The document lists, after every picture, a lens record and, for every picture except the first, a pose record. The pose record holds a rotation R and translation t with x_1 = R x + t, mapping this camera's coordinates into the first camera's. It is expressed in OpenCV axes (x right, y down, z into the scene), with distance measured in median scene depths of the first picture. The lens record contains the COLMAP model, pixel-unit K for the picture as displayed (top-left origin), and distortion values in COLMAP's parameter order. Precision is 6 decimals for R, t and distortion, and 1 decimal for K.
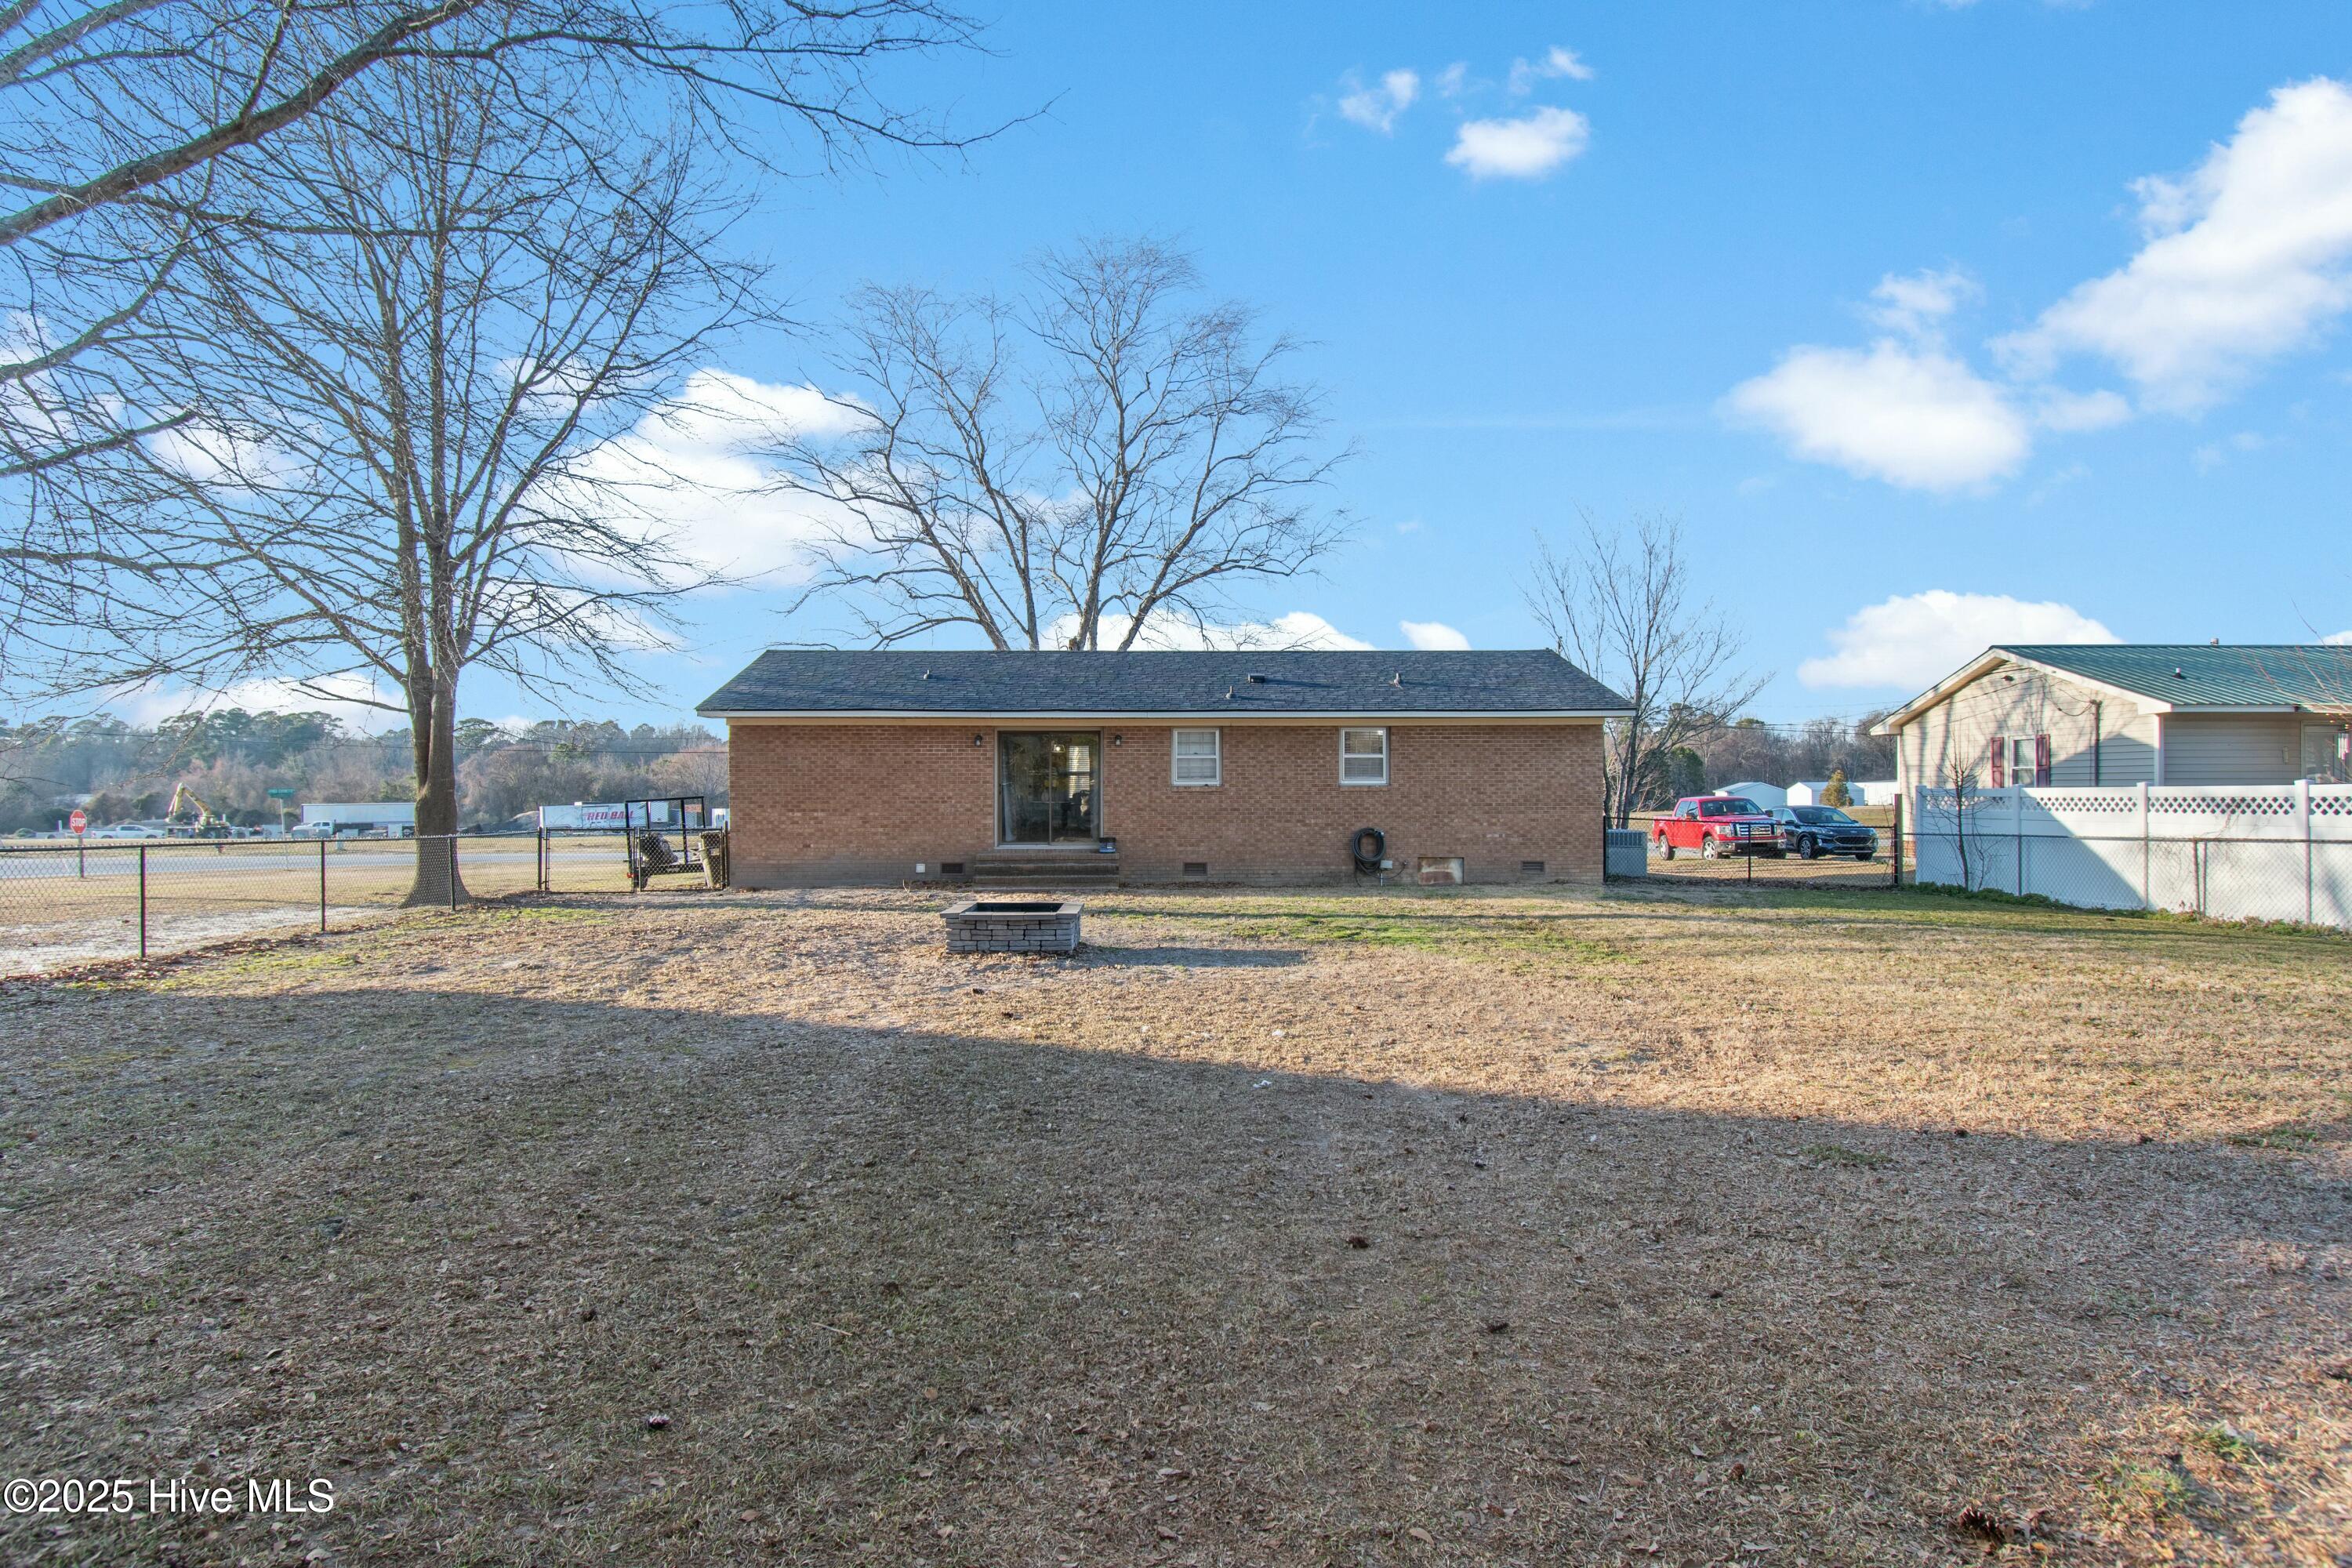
lens RADIAL K [[1127.4, 0, 1176.0], [0, 1127.4, 784.0], [0, 0, 1]] dist [0.000089, -0.000106]
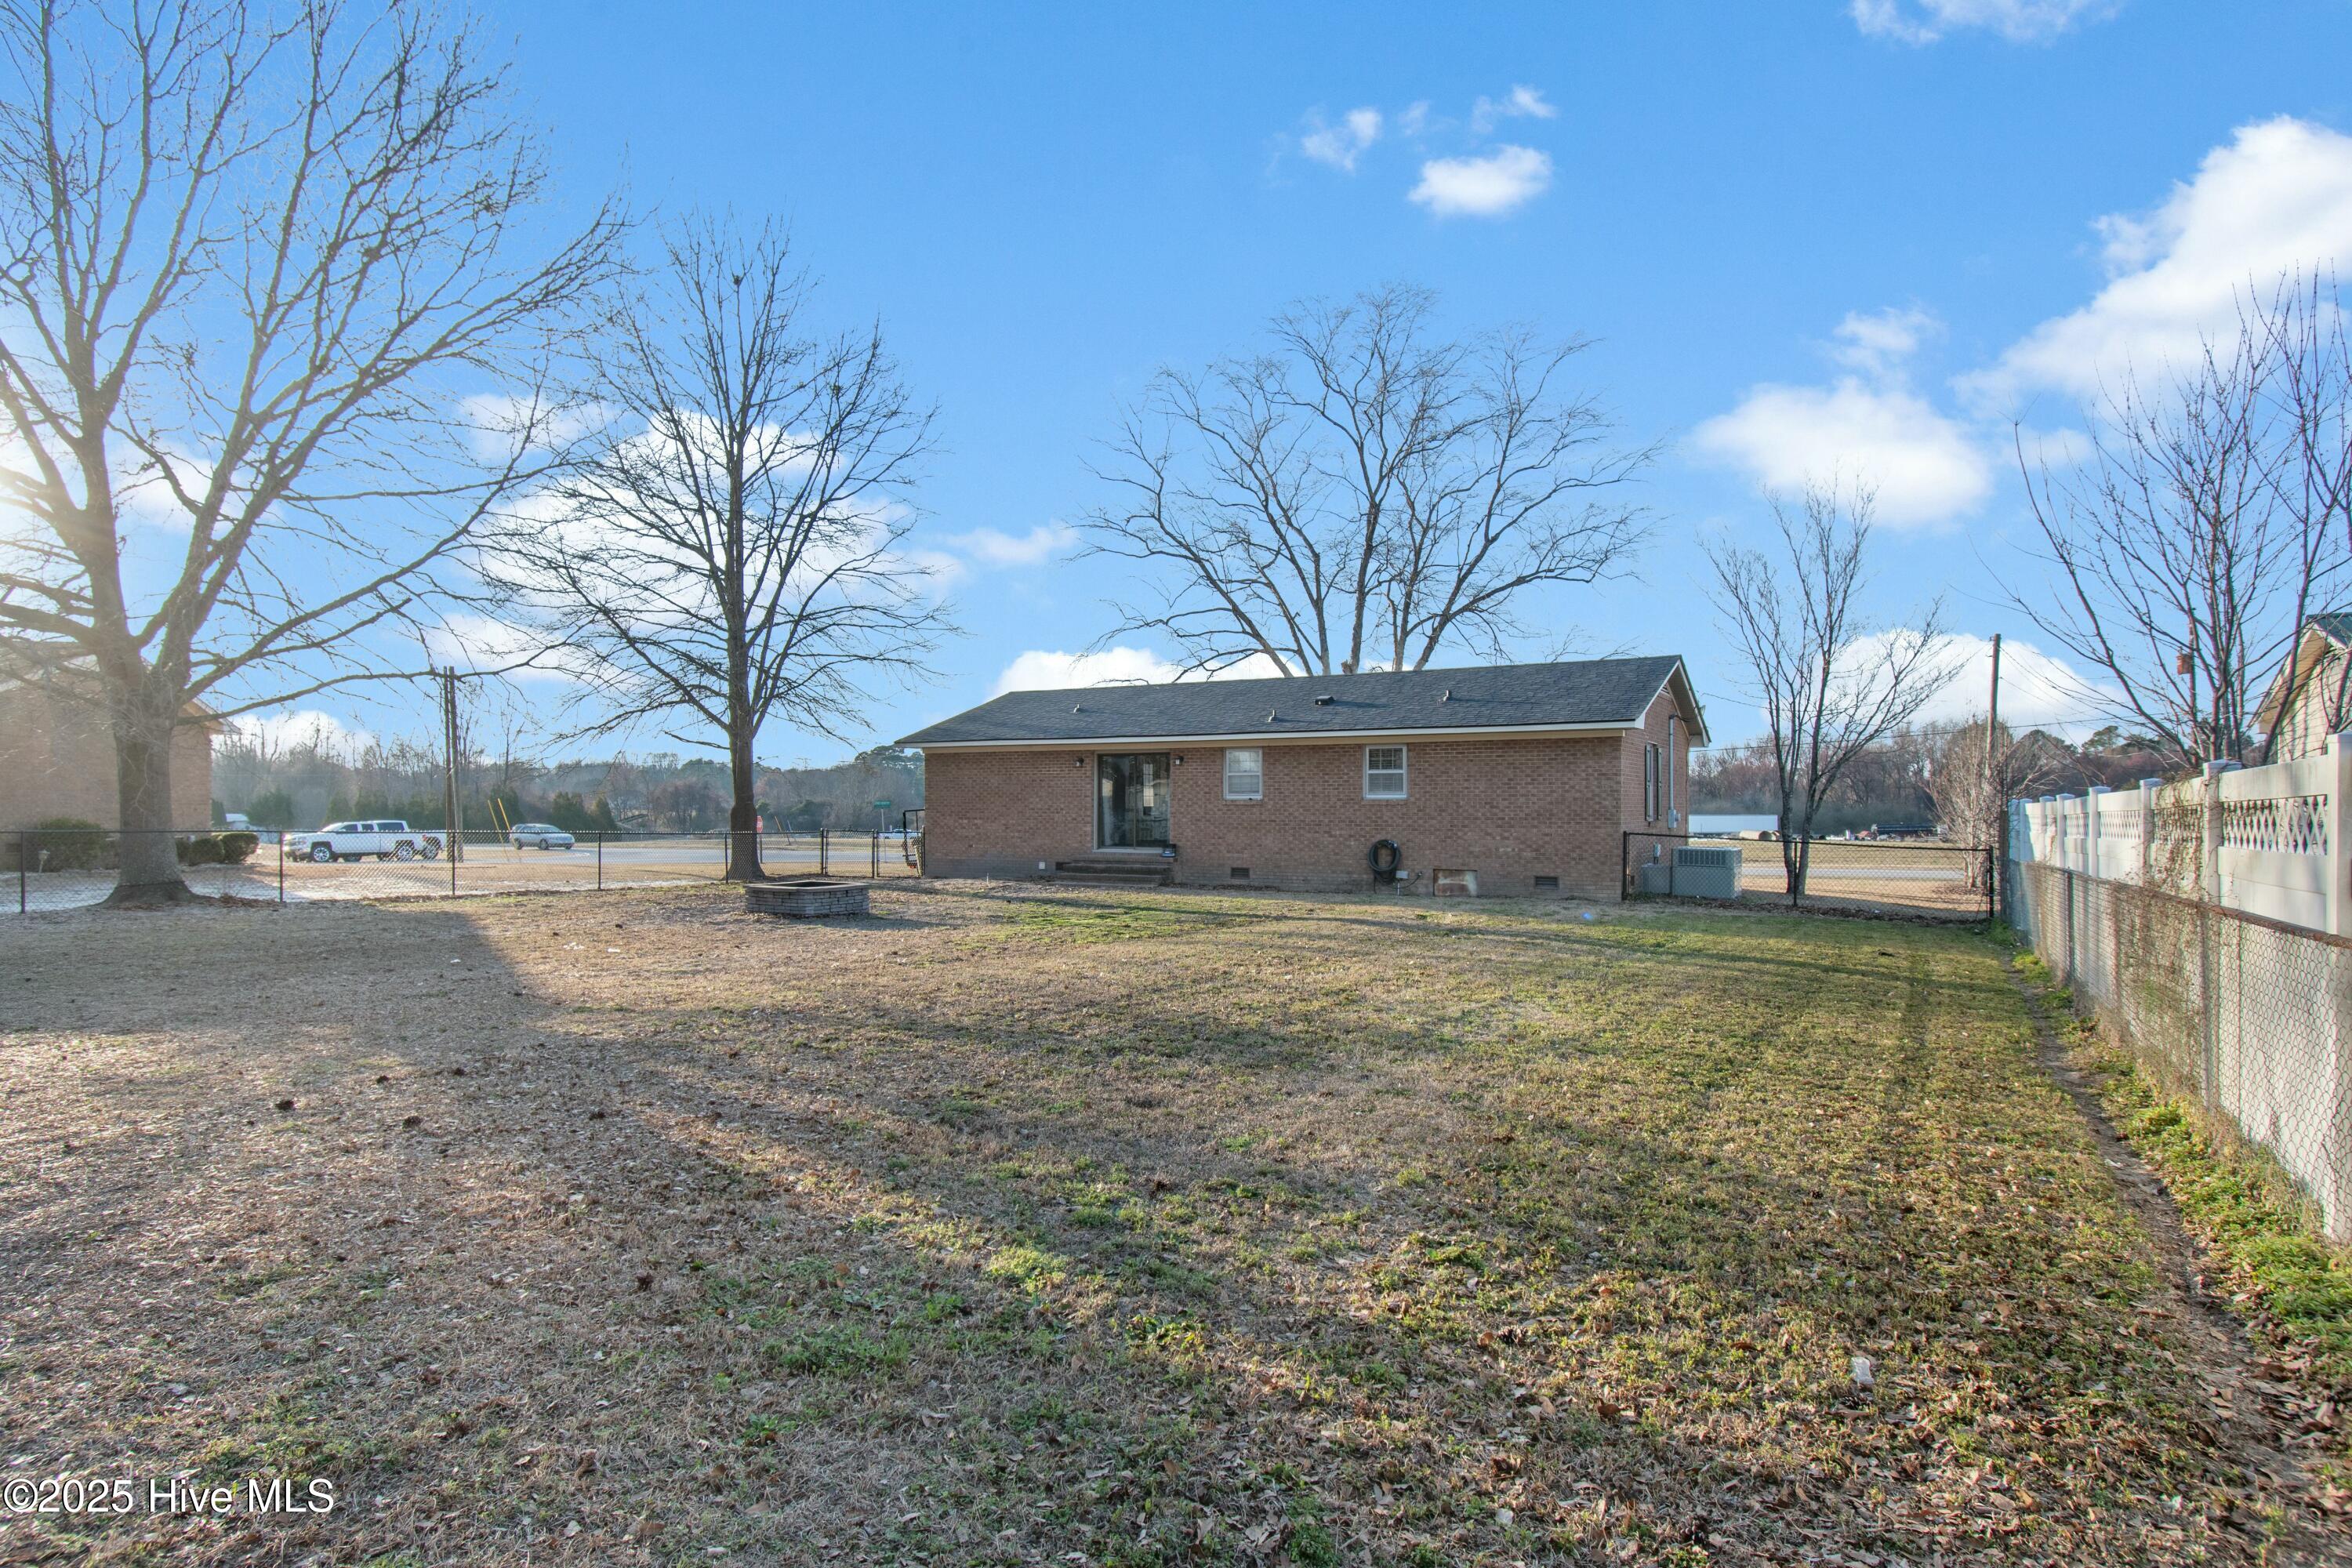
lens RADIAL K [[1127.4, 0, 1176.0], [0, 1127.4, 784.0], [0, 0, 1]] dist [0.000089, -0.000106]
pose [[0.881950, -0.004988, -0.471316, 0.490621], [-0.002167, 0.999891, -0.014637, 0.002857], [0.471337, 0.013930, 0.881843, -0.023034]]
